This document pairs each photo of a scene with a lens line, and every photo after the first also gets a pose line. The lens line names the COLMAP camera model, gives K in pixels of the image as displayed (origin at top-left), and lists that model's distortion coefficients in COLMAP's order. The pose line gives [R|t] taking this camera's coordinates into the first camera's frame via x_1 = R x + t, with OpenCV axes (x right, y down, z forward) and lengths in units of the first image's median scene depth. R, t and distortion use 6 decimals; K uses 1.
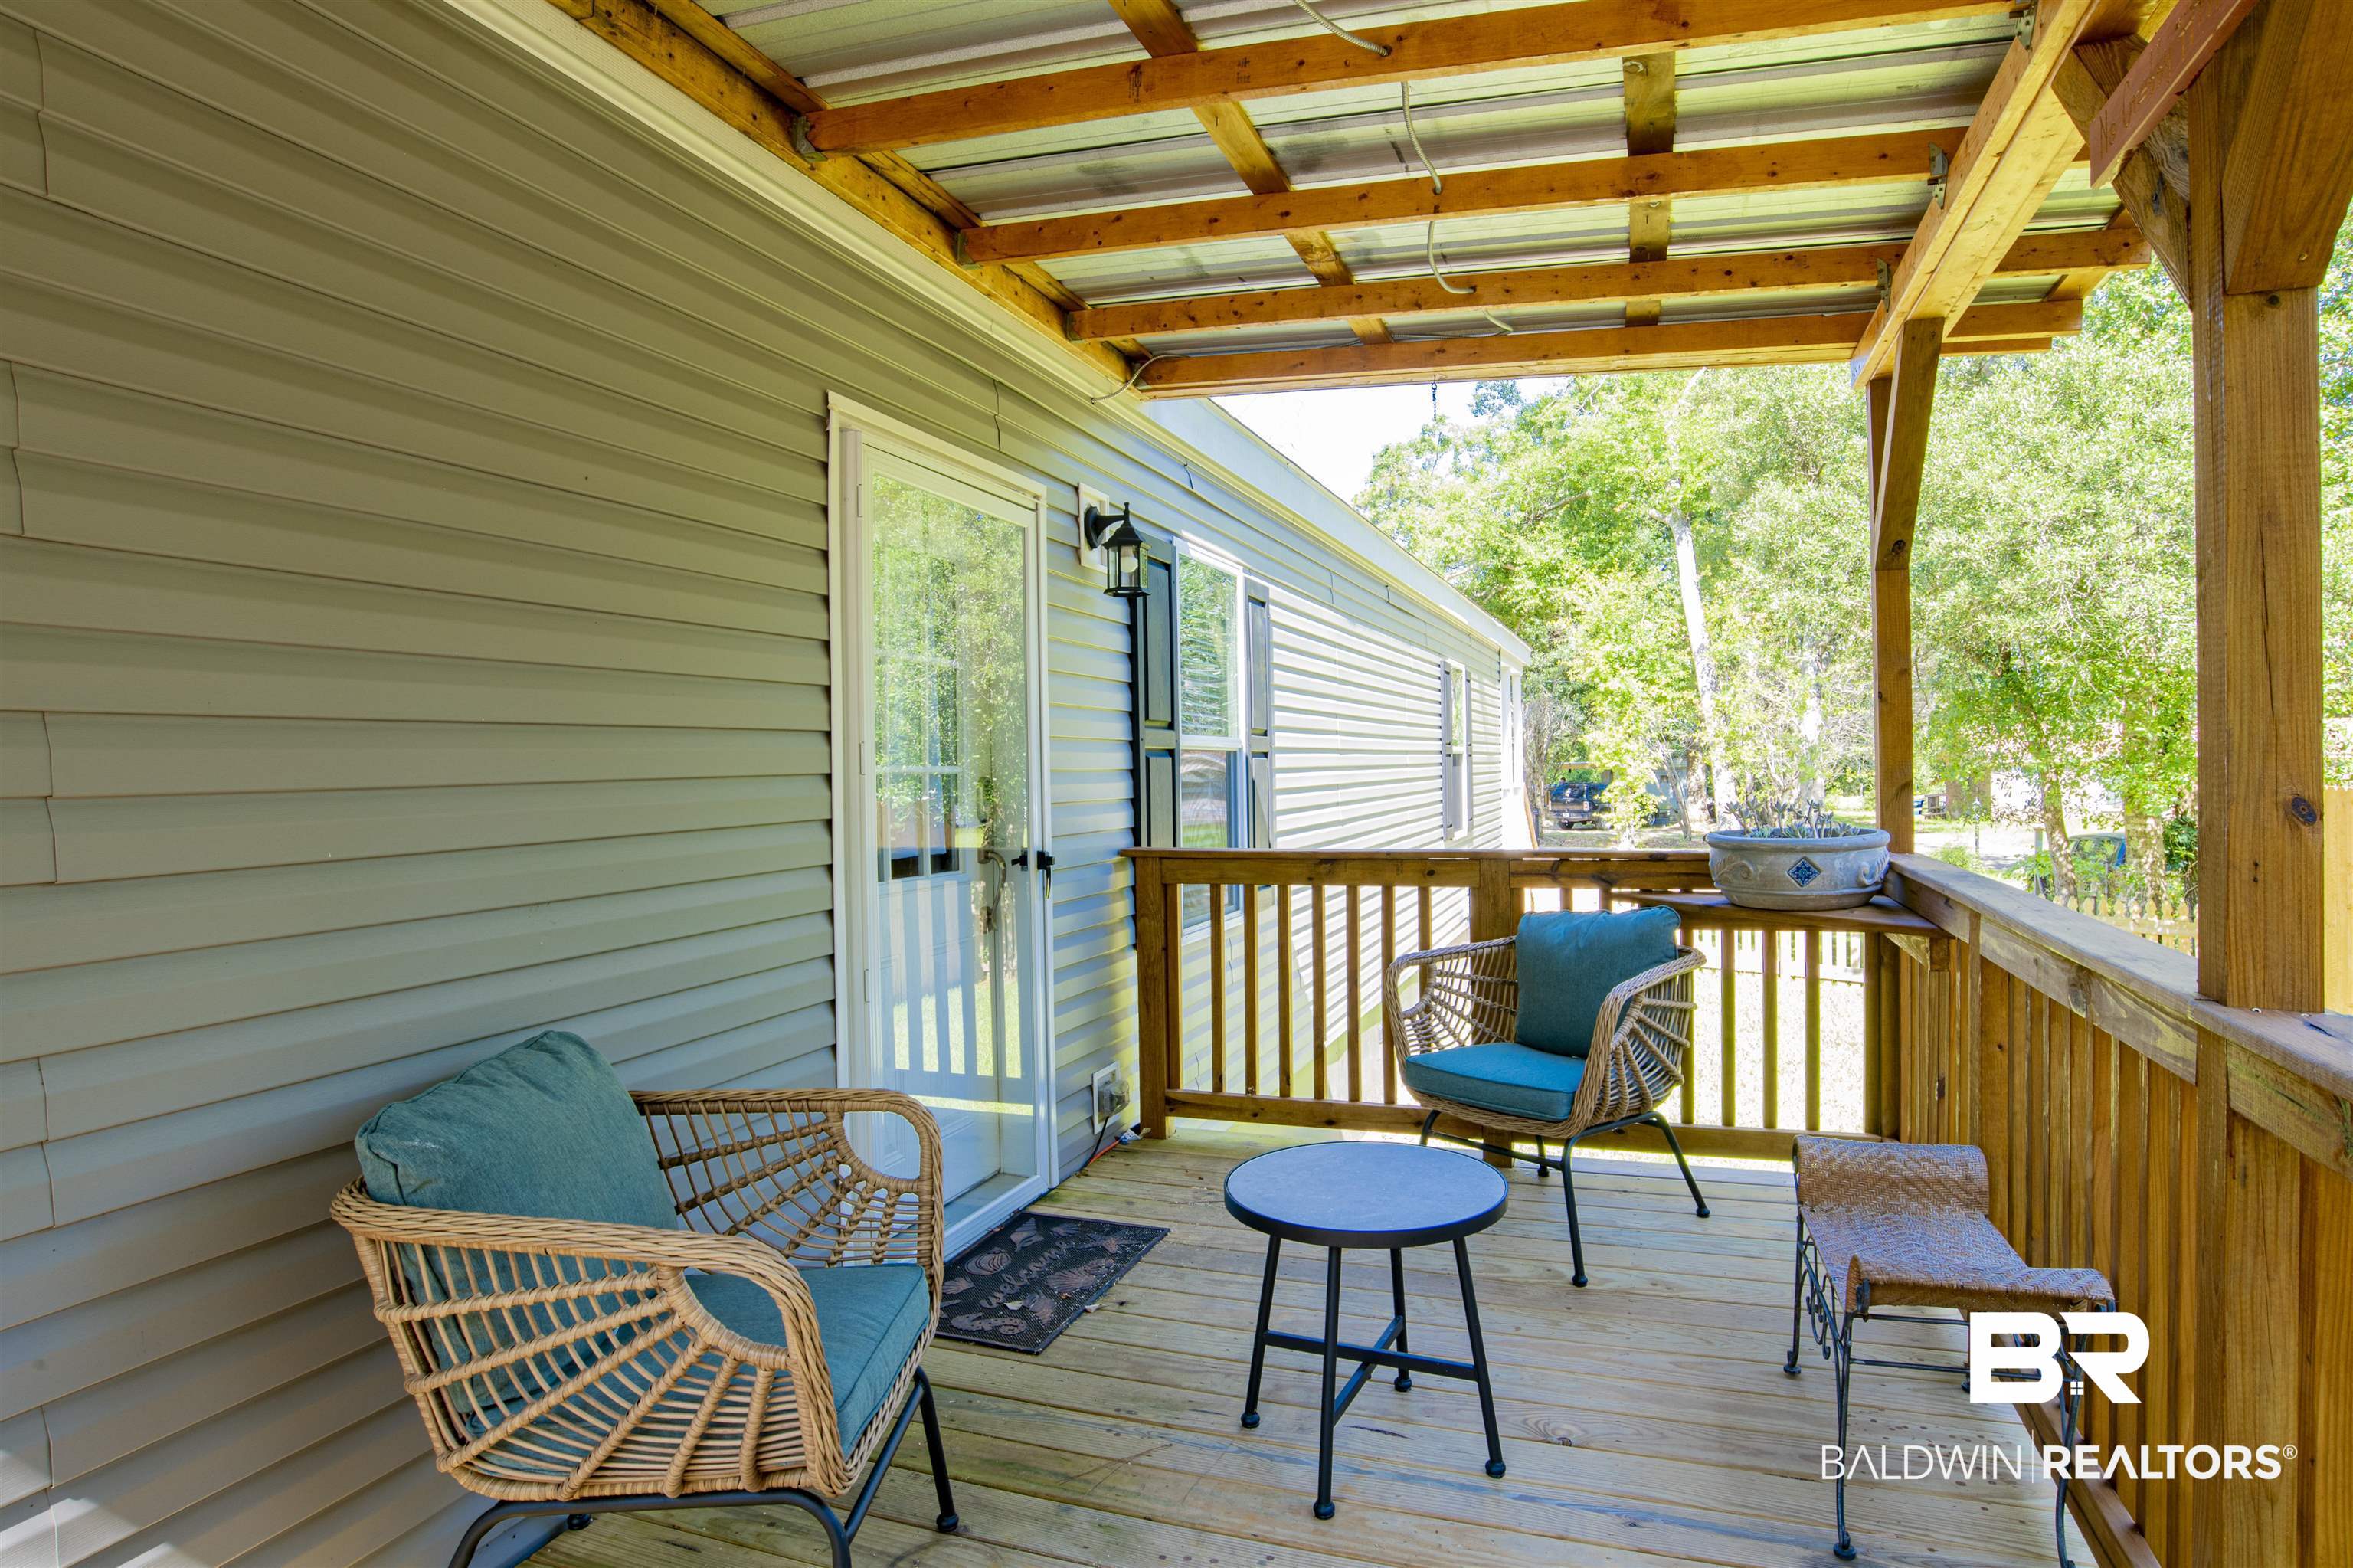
lens RADIAL K [[1290.1, 0, 1240.0], [0, 1290.1, 748.5], [0, 0, 1]] dist [-0.047193, 0.000264]
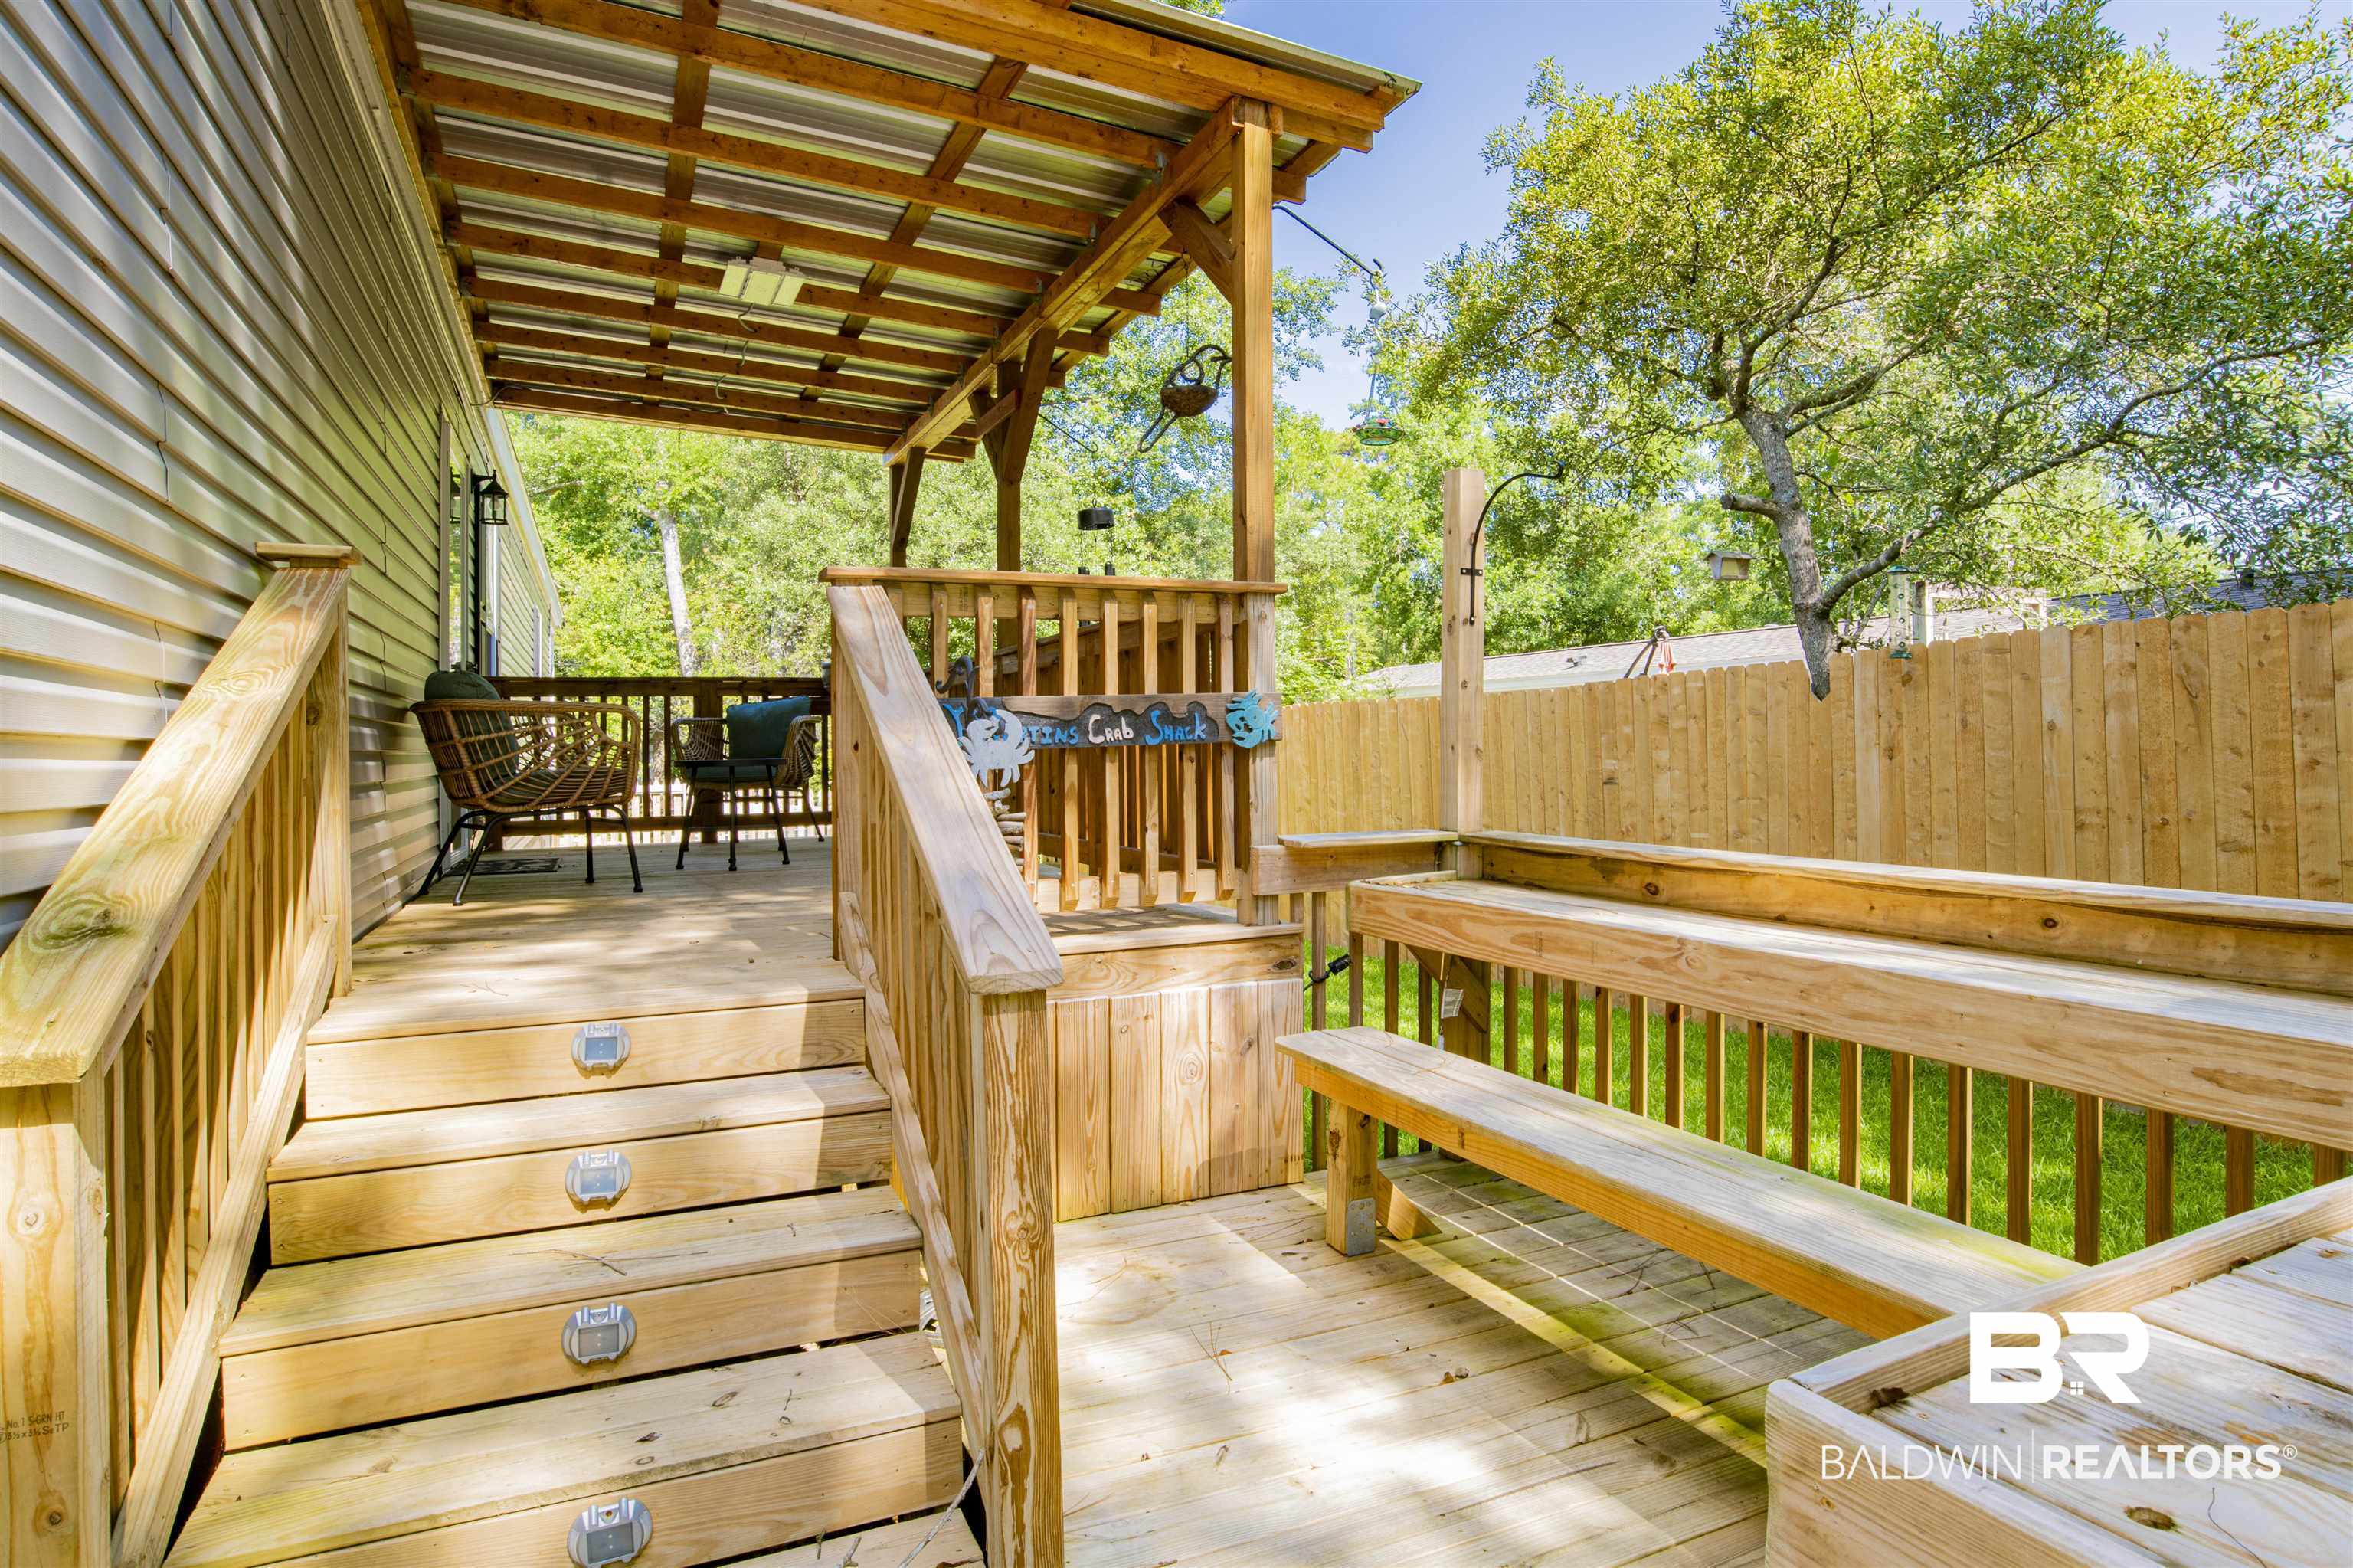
lens RADIAL K [[1290.1, 0, 1240.0], [0, 1290.1, 748.5], [0, 0, 1]] dist [-0.047193, 0.000264]
pose [[0.704241, 0.001272, 0.709960, -0.185469], [0.003133, 0.999983, -0.004900, 0.061341], [-0.709954, 0.005675, 0.704225, -0.281816]]
